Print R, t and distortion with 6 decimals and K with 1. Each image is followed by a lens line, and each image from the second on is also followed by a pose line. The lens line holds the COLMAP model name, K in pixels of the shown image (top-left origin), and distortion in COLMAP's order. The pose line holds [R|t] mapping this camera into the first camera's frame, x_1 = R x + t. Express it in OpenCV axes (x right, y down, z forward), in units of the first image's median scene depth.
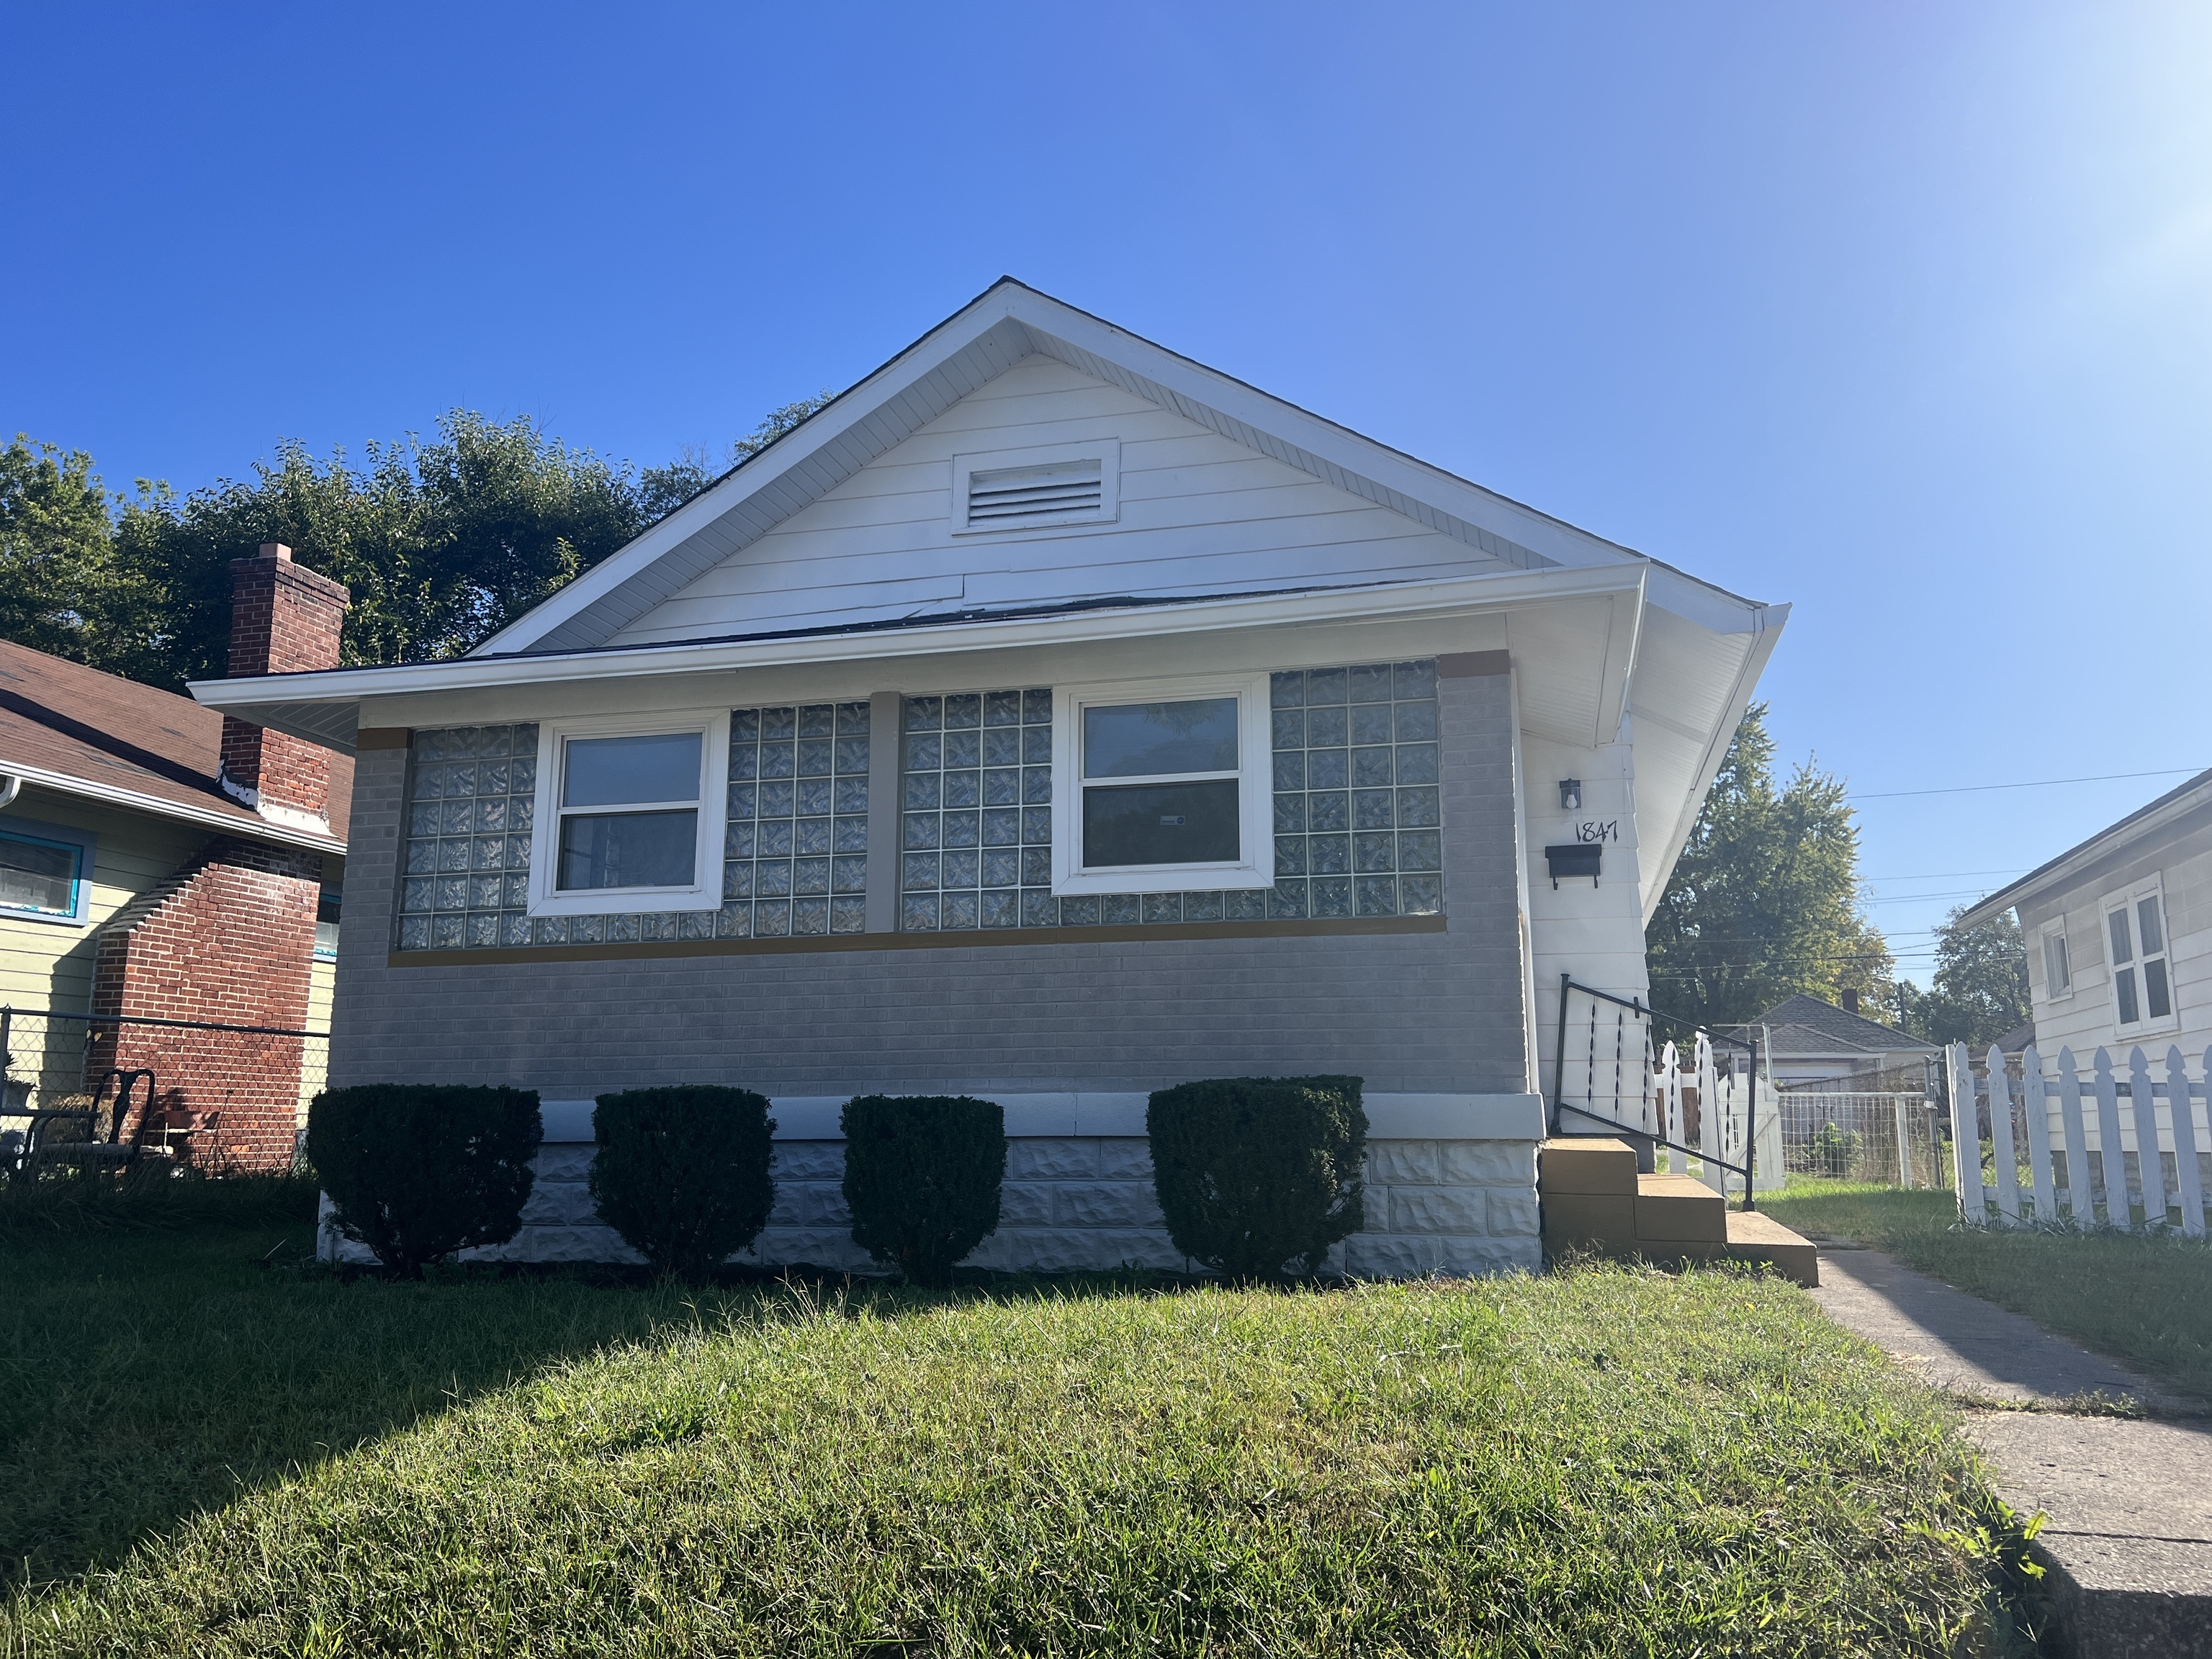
lens RADIAL K [[1652.4, 0, 1117.9], [0, 1652.4, 757.3], [0, 0, 1]] dist [0.057702, -0.066676]
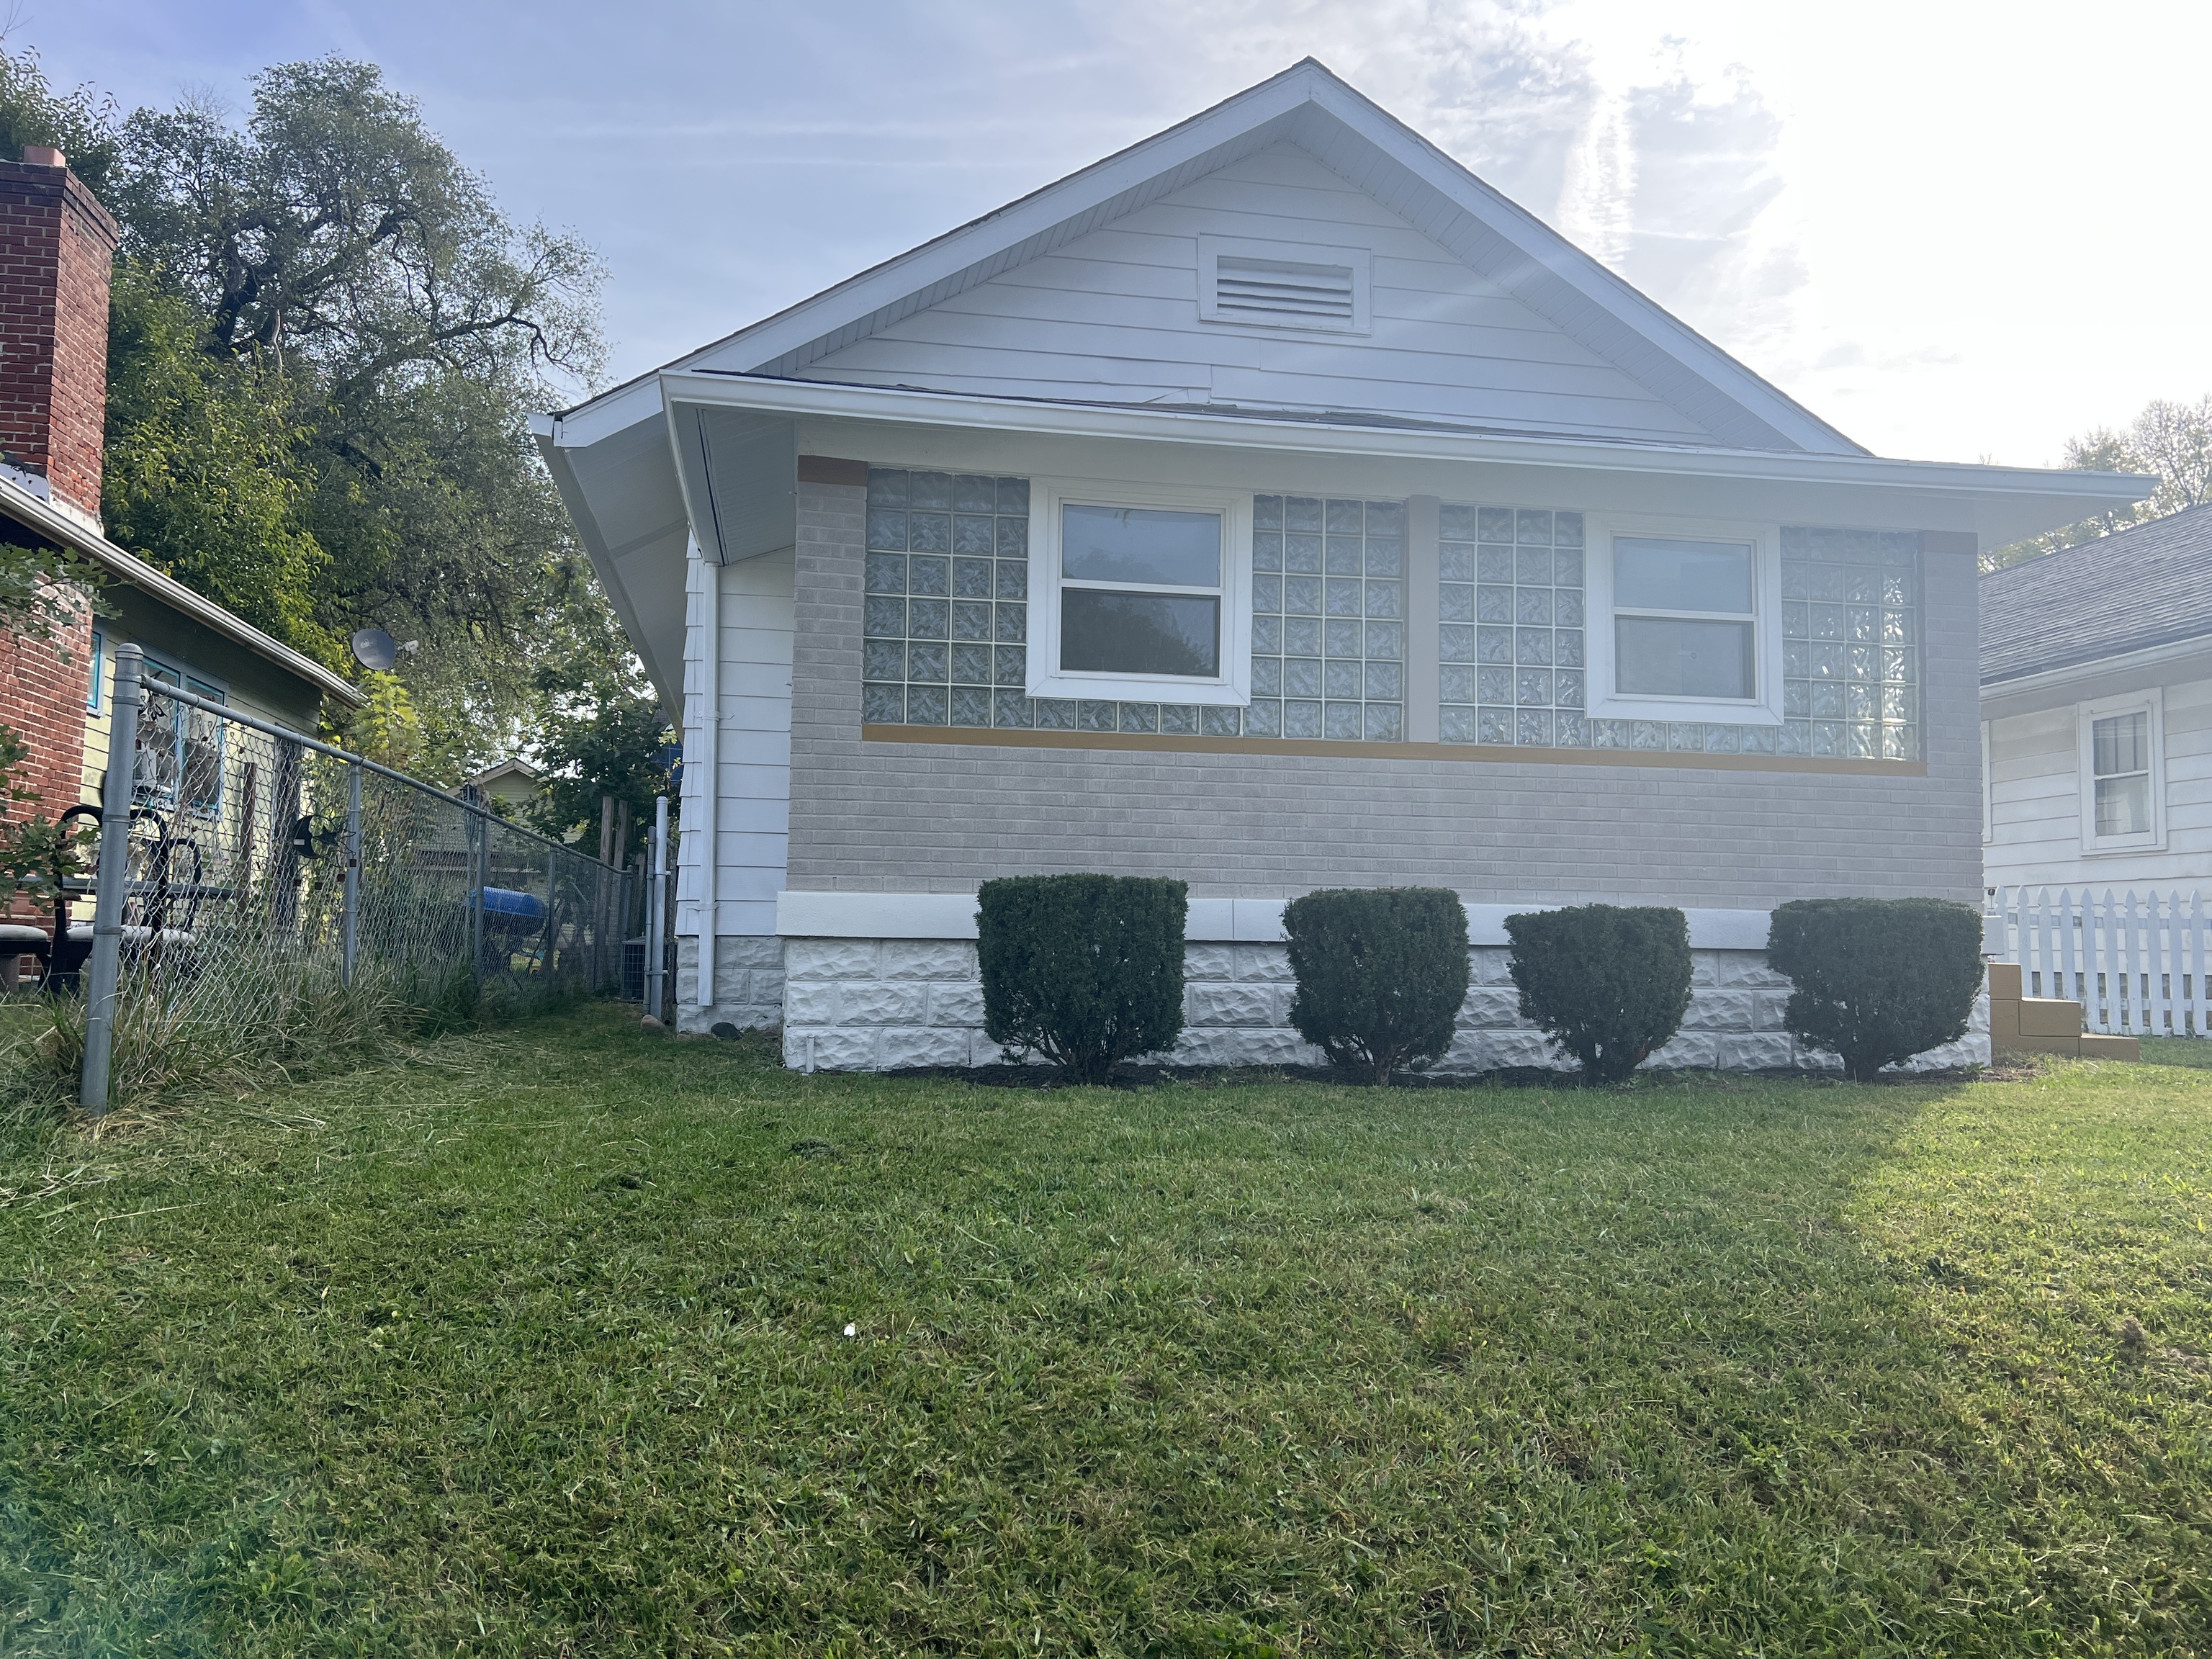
lens RADIAL K [[1652.4, 0, 1046.9], [0, 1652.4, 762.9], [0, 0, 1]] dist [0.057702, -0.066676]
pose [[0.908404, 0.058458, 0.413987, -0.713062], [-0.108323, 0.989274, 0.097998, 0.042662], [-0.403818, -0.133866, 0.904992, 0.177813]]
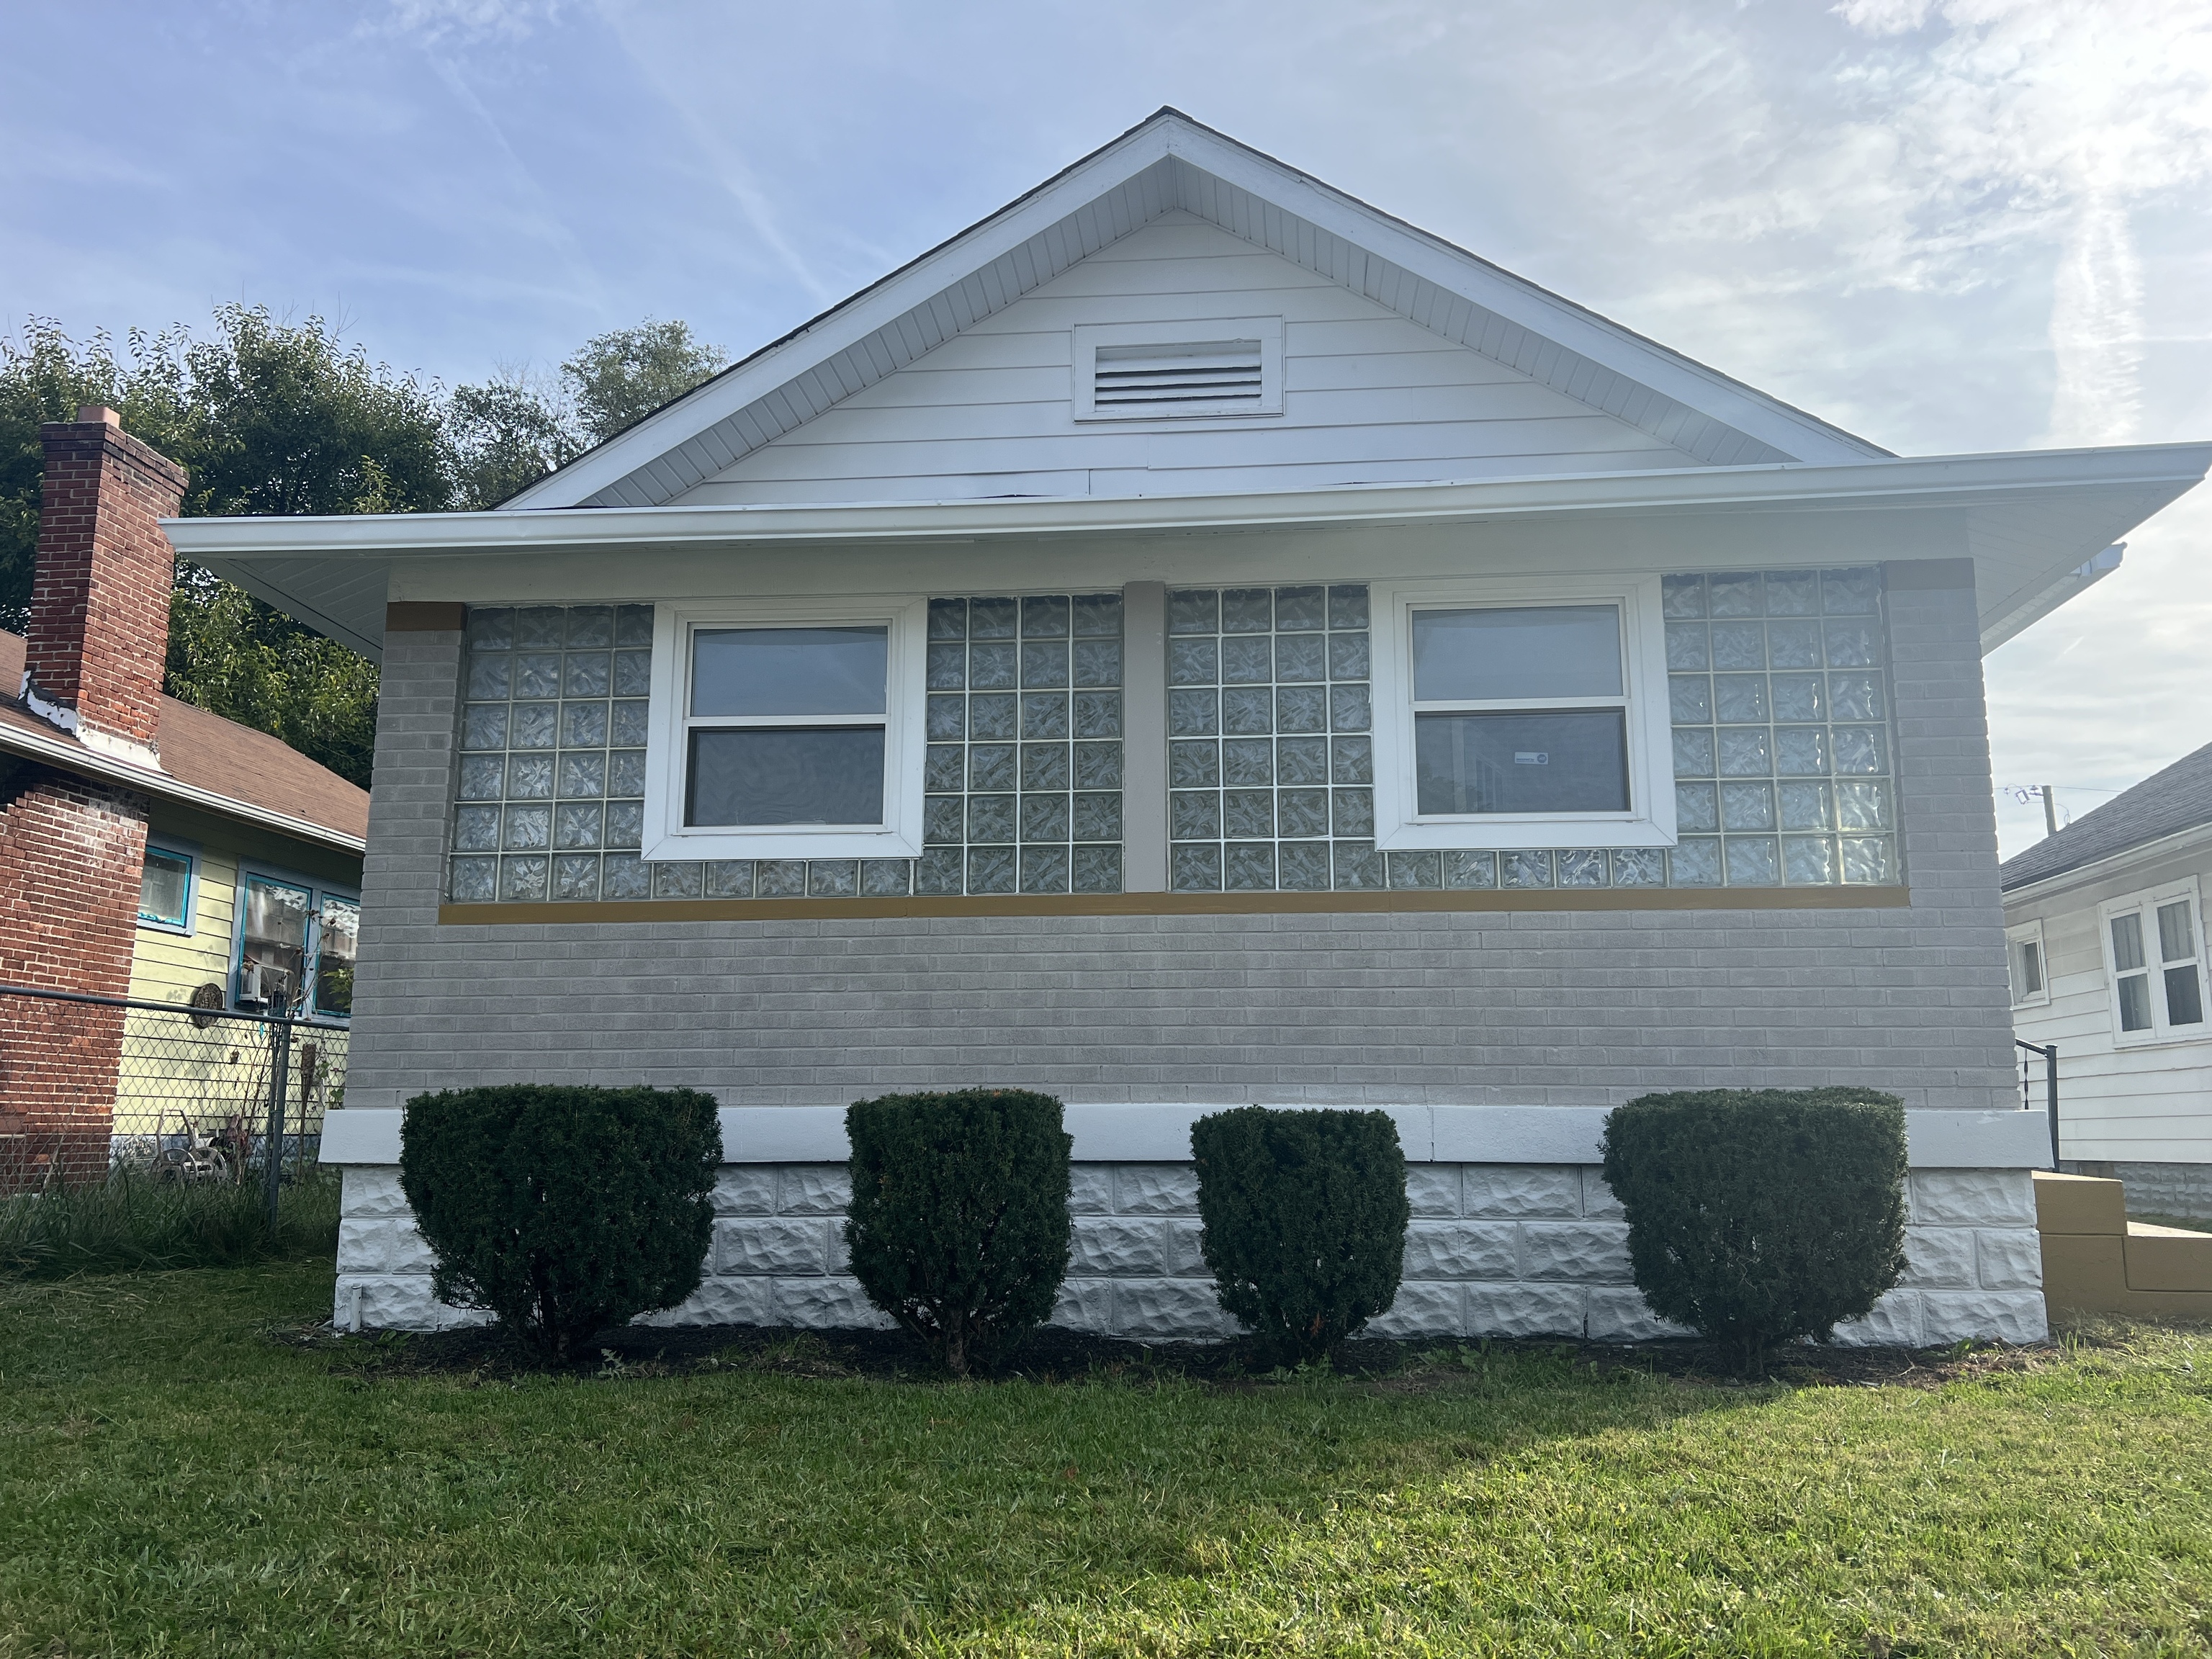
lens RADIAL K [[1652.4, 0, 1097.5], [0, 1652.4, 772.6], [0, 0, 1]] dist [0.057702, -0.066676]
pose [[0.987666, 0.035916, 0.152398, -0.267038], [-0.037599, 0.999259, 0.008179, 0.042425], [-0.151991, -0.013808, 0.988285, 0.232521]]
